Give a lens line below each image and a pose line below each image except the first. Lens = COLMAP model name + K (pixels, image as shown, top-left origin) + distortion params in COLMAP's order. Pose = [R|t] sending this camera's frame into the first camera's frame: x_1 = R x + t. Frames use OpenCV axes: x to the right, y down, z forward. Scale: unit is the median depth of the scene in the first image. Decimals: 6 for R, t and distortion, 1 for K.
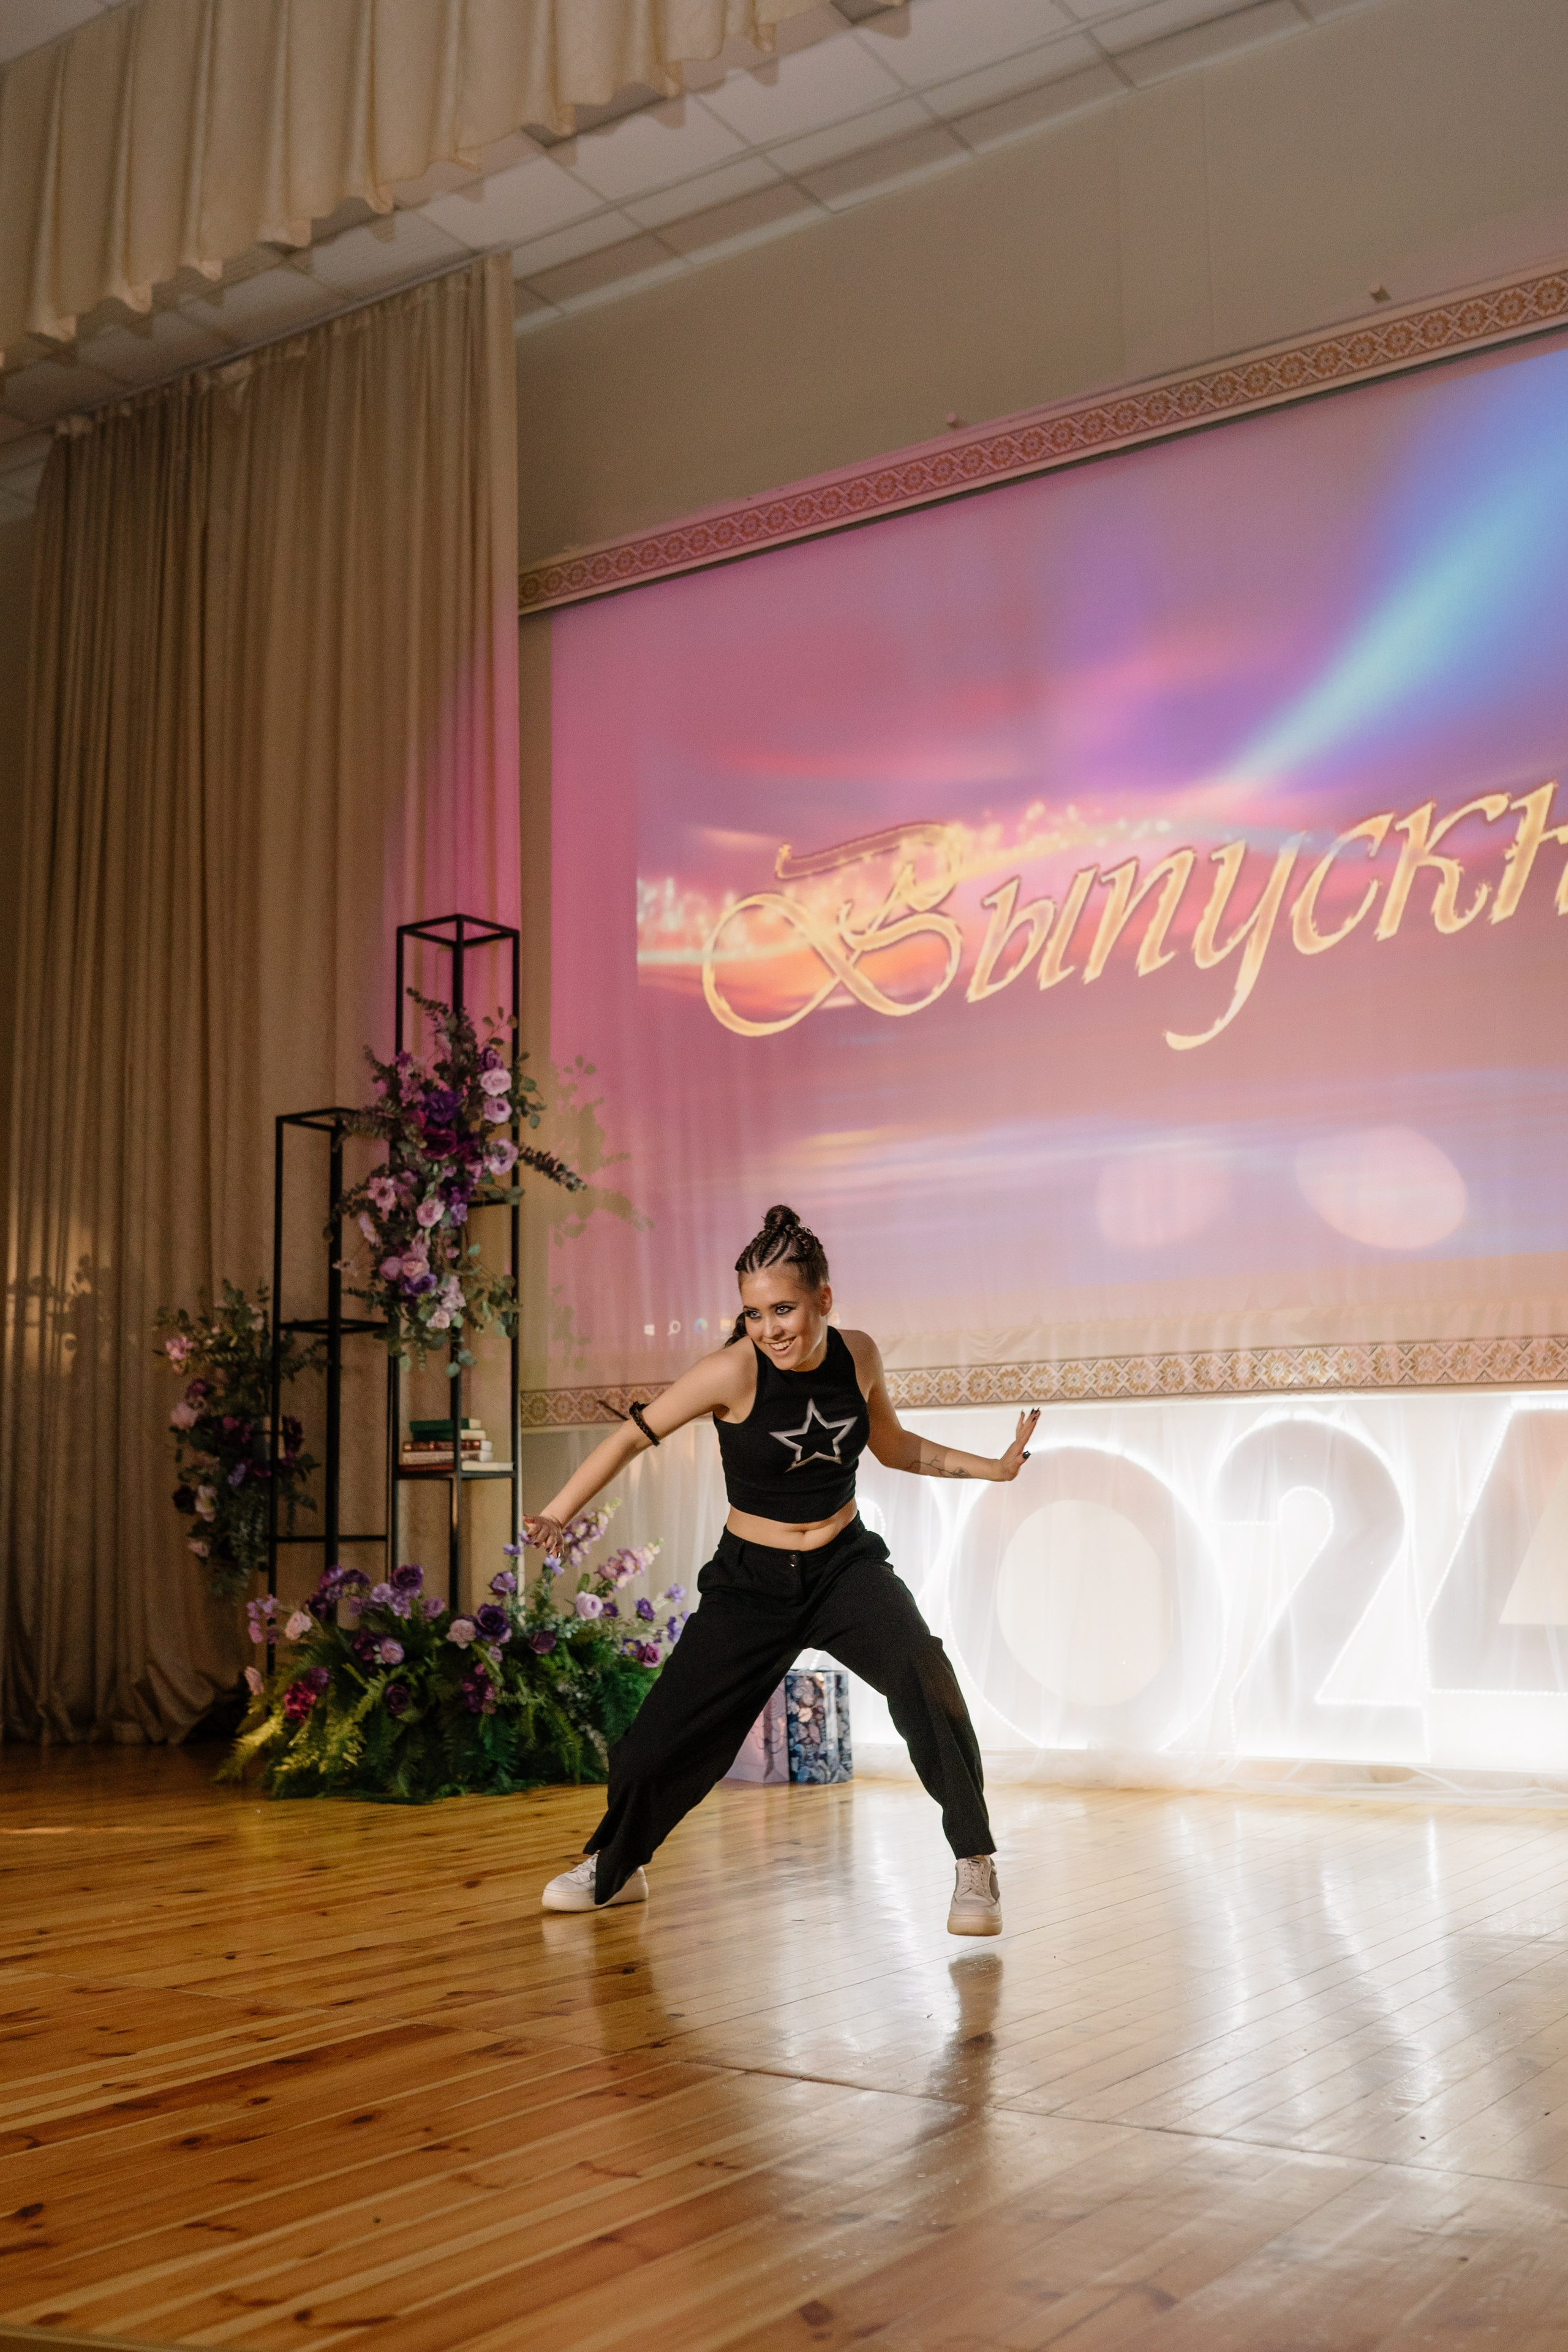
lens RADIAL K [[2363.5, 0, 777.1], [0, 2363.5, 1176.7], [0, 0, 1]] dist [-0.002228, 0.001776]
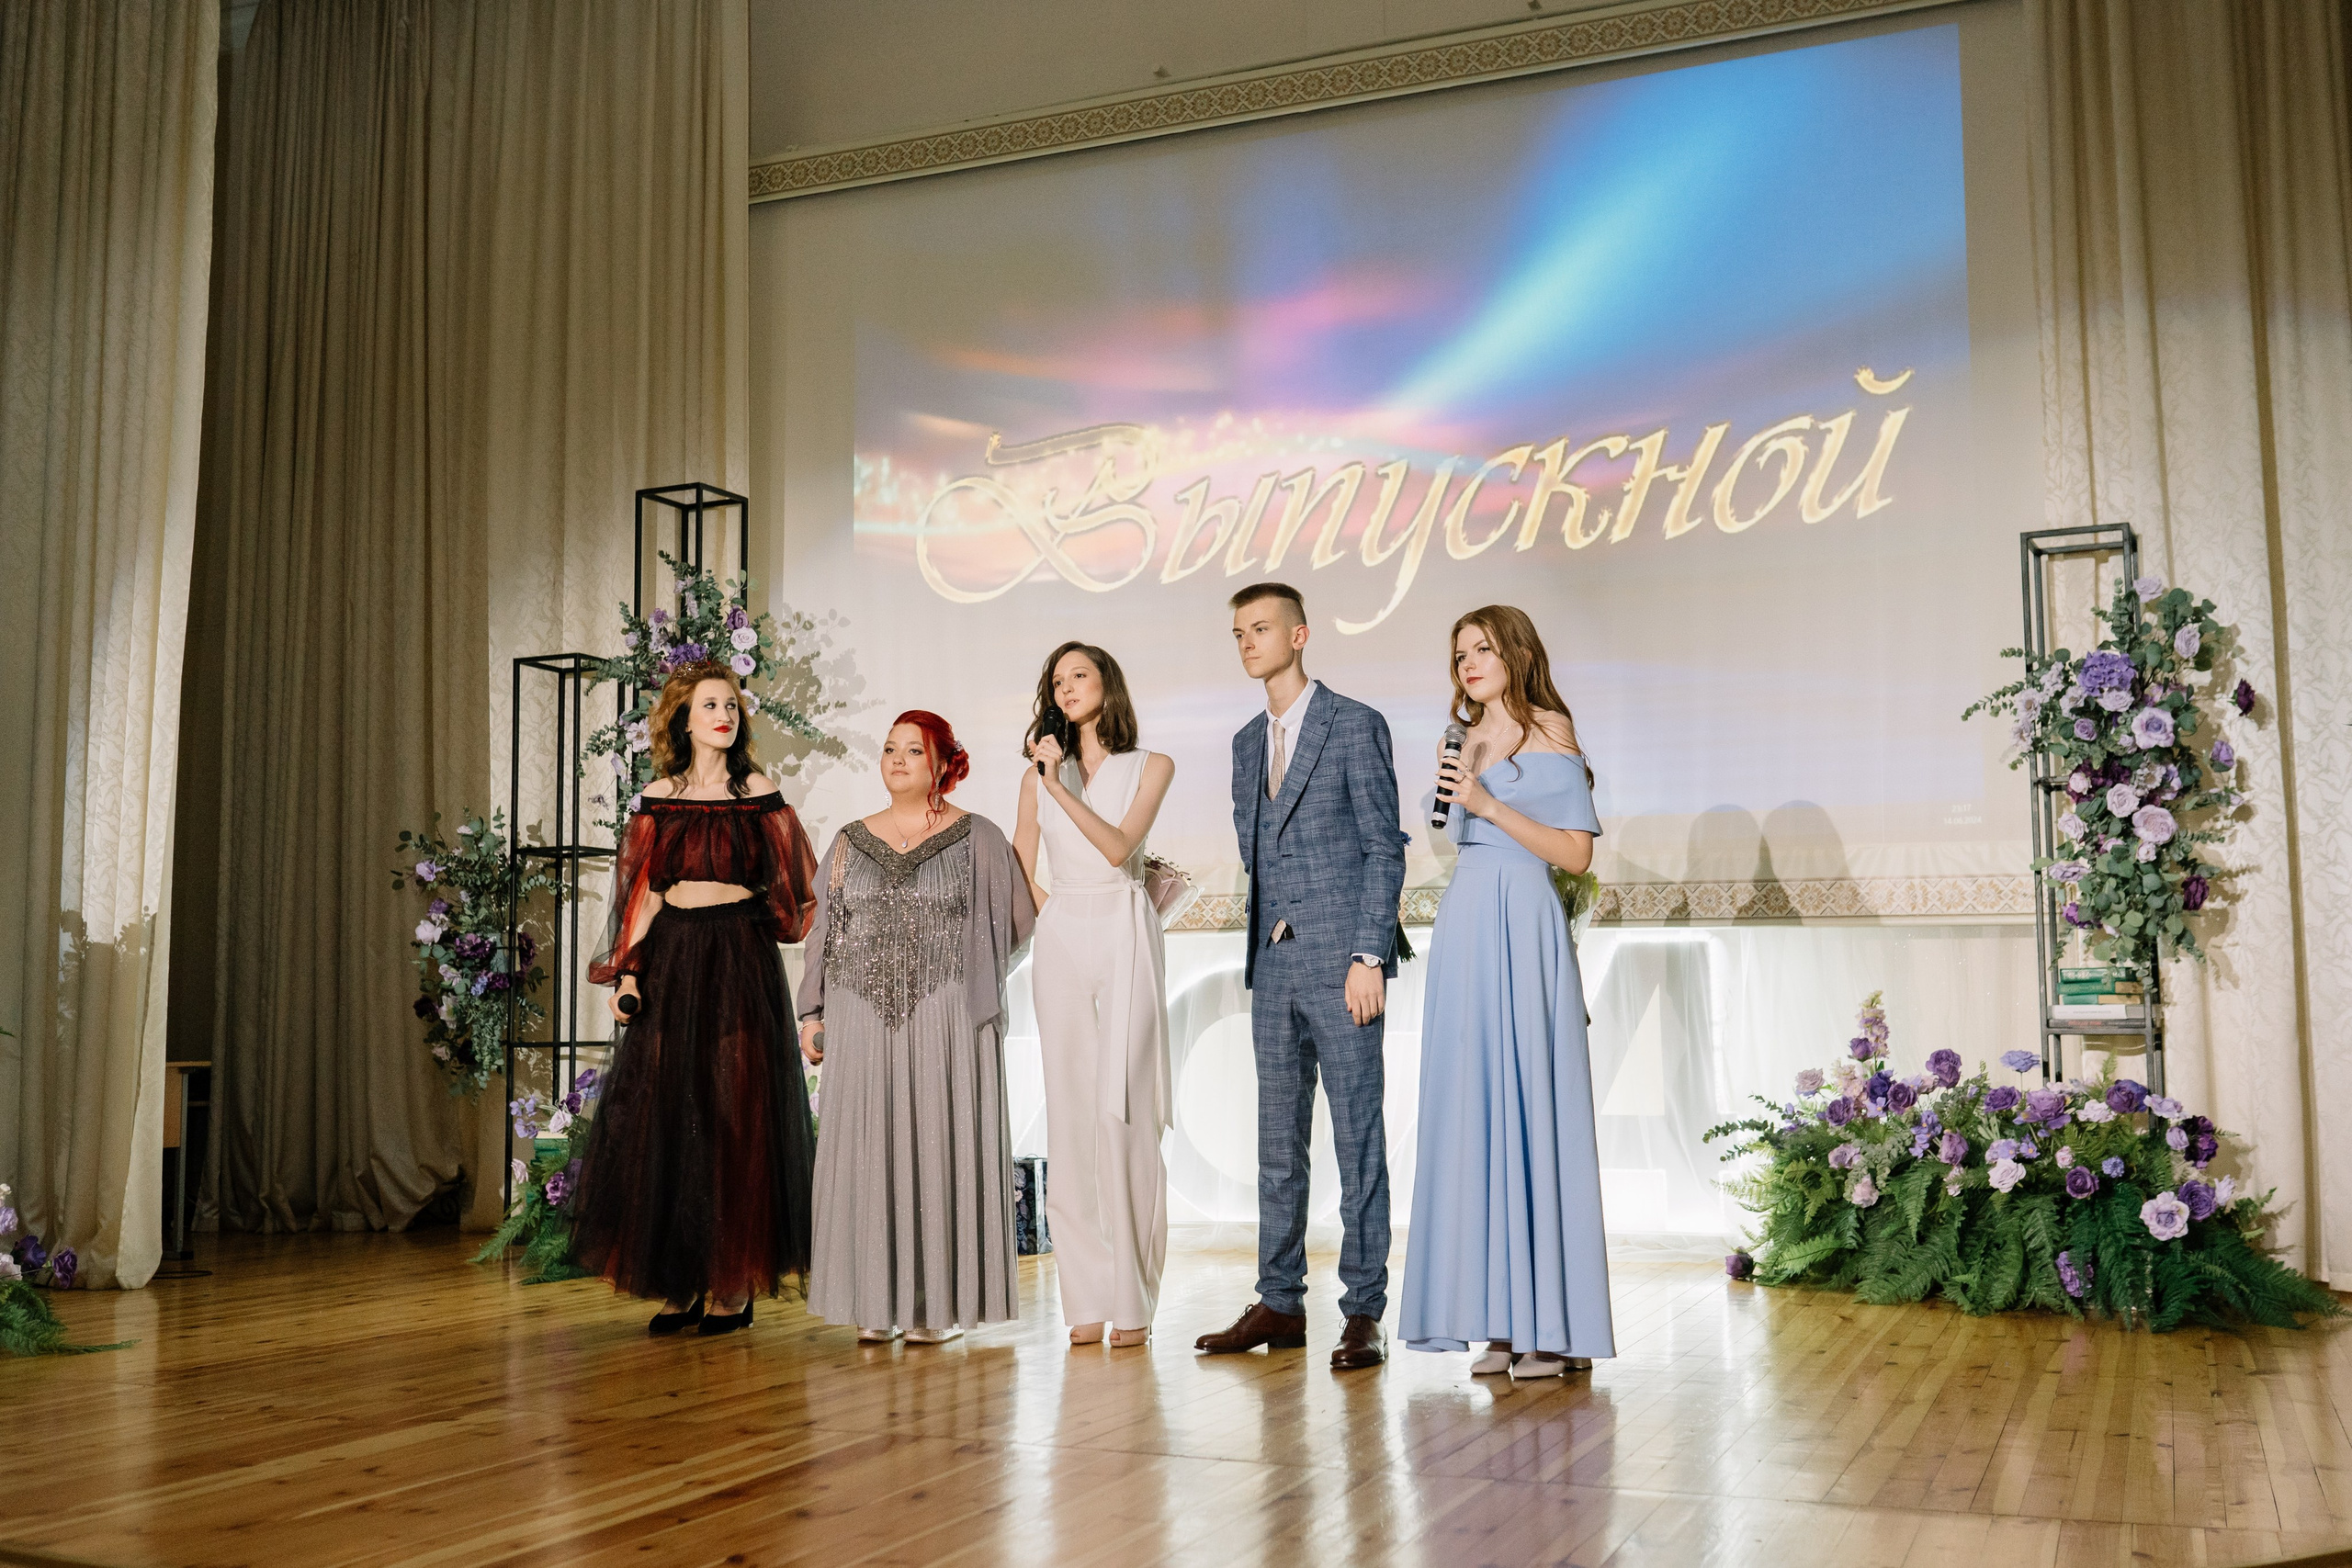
lens RADIAL K [[2289.1, 0, 1196.6], [0, 2289.1, 785.1], [0, 0, 1]] dist [-0.003180, 0.006302]
pose [[0.982582, 0.021349, 0.184600, -0.107446], [-0.029450, 0.998715, 0.041251, -0.022391], [-0.183482, -0.045969, 0.981948, -0.107560]]
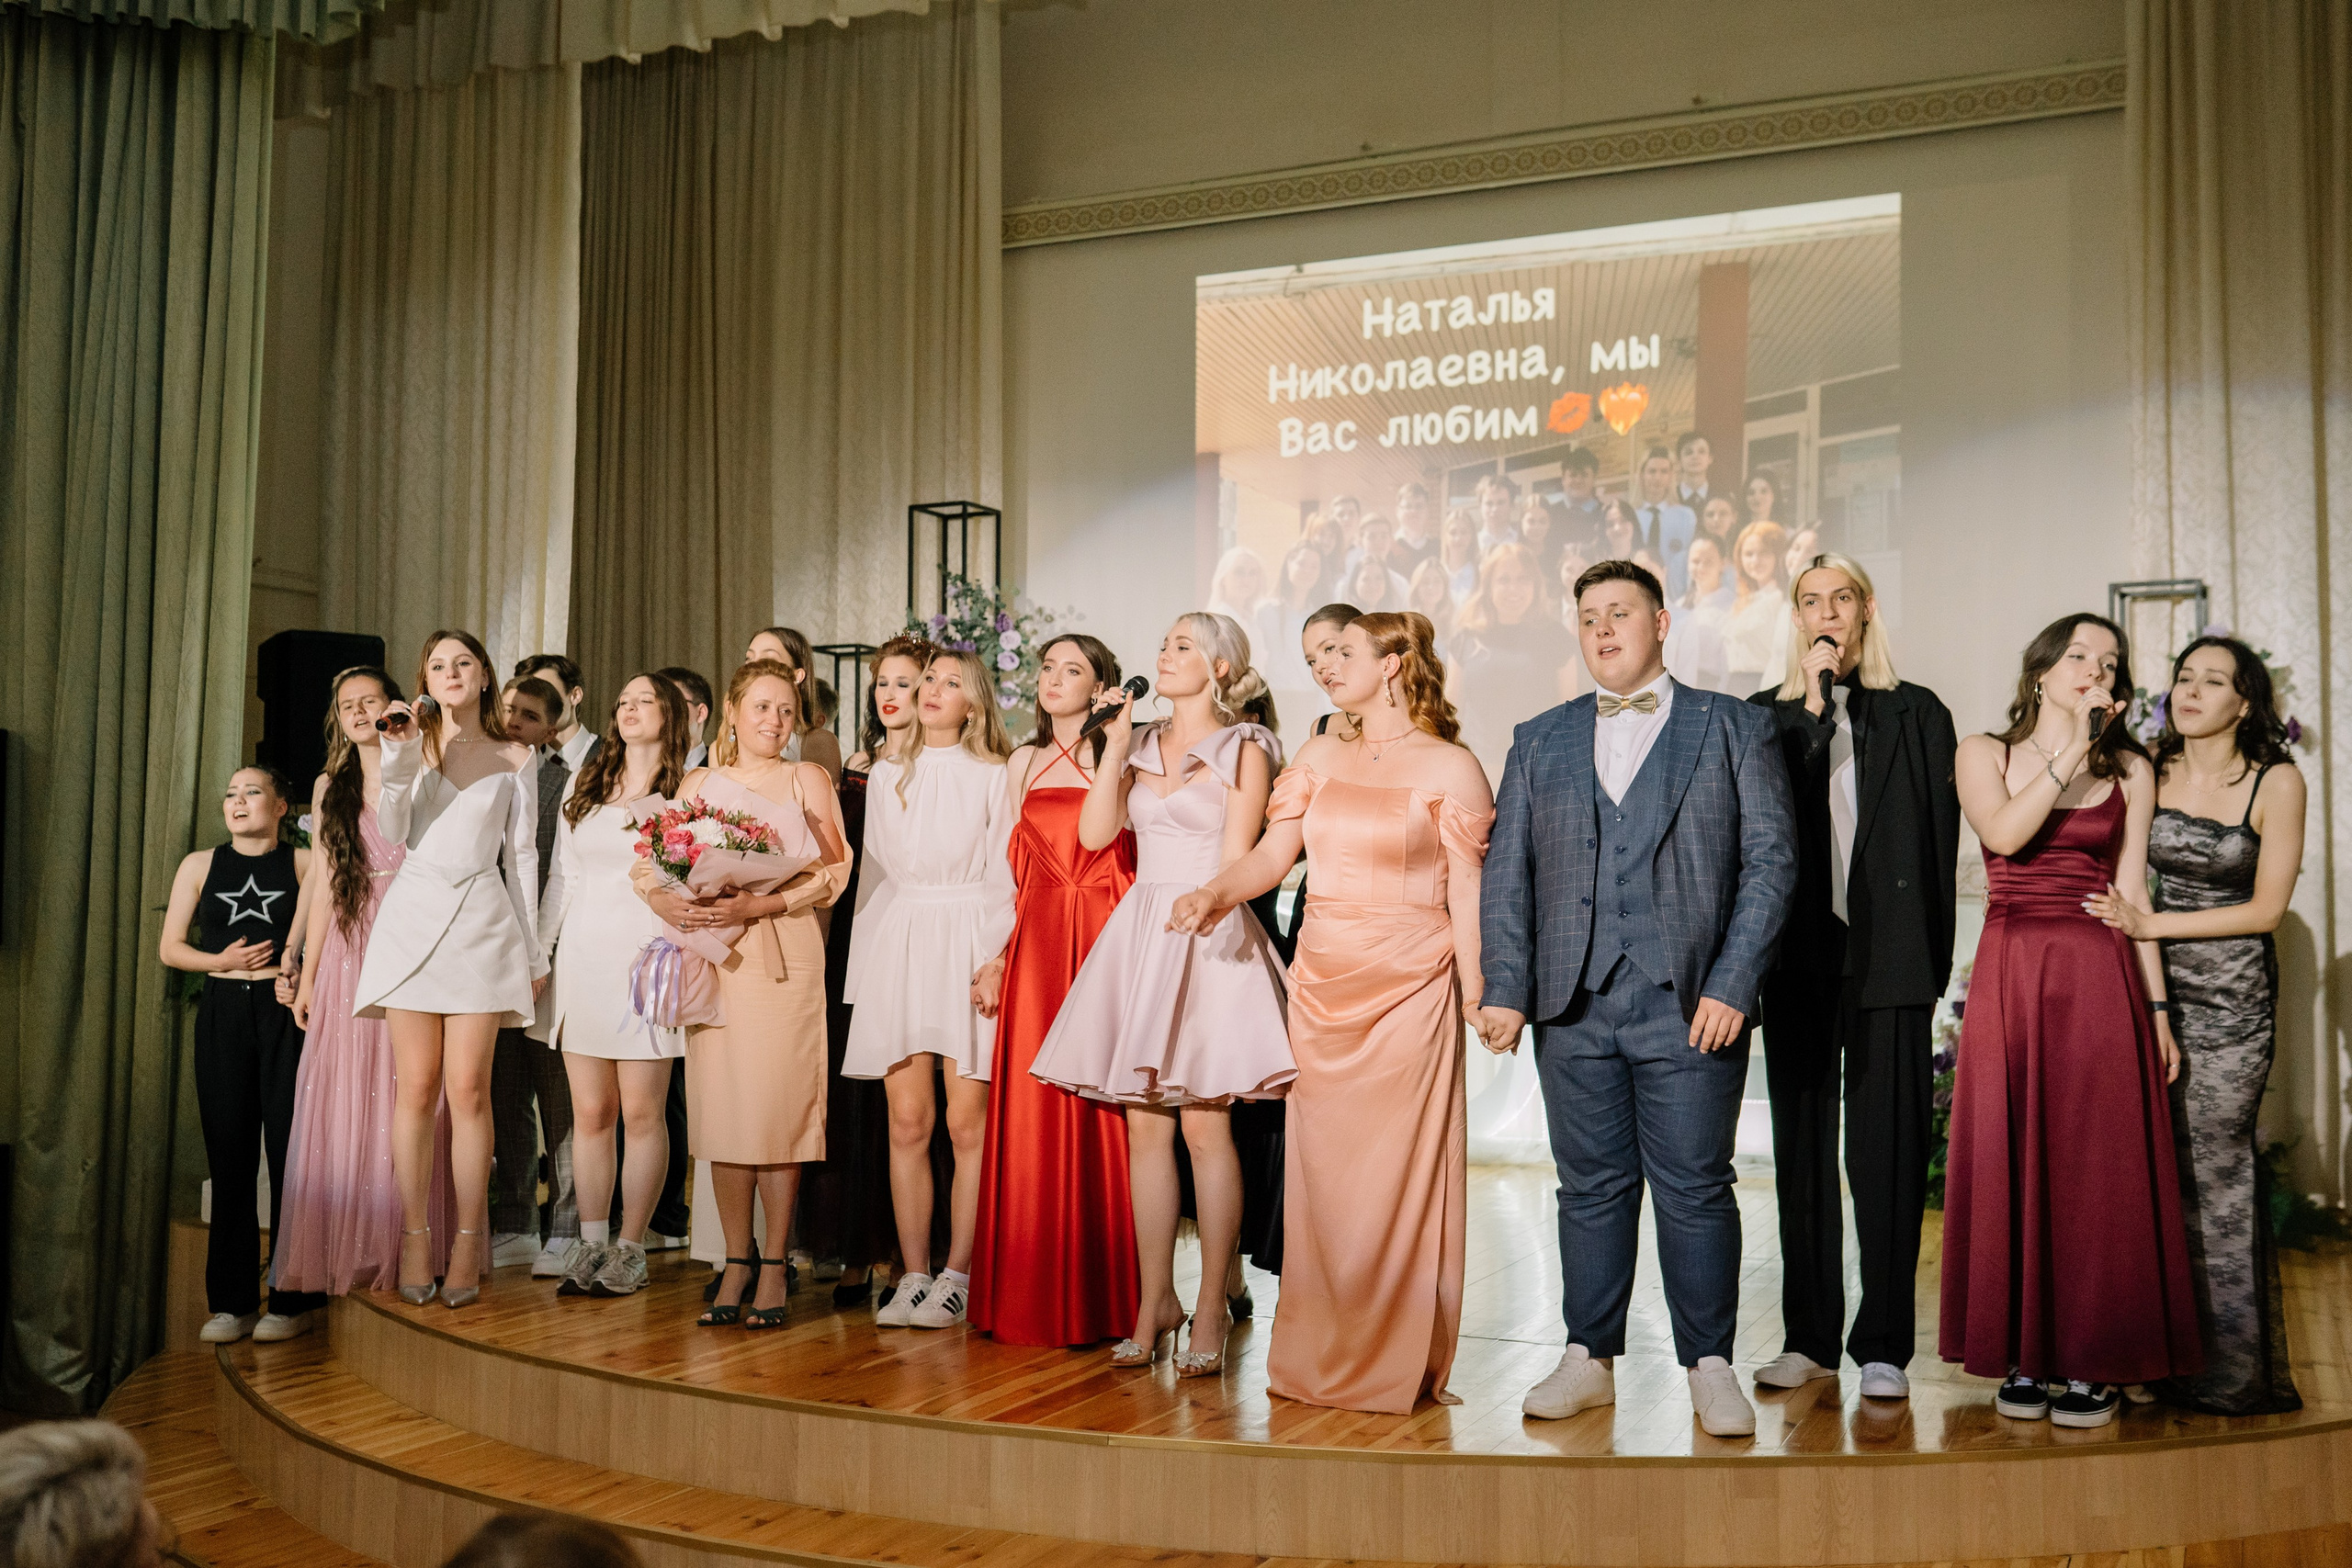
lens RADIAL K [[2270.7, 0, 1173.3], [0, 2270.7, 783.6], [0, 0, 1]] dist [-0.003358, 0.009762]
pose [[0.988406, 0.023780, 0.149961, -0.218713], [-0.038691, 0.994501, 0.097313, -0.088317], [-0.146822, -0.101987, 0.983891, -0.275532]]
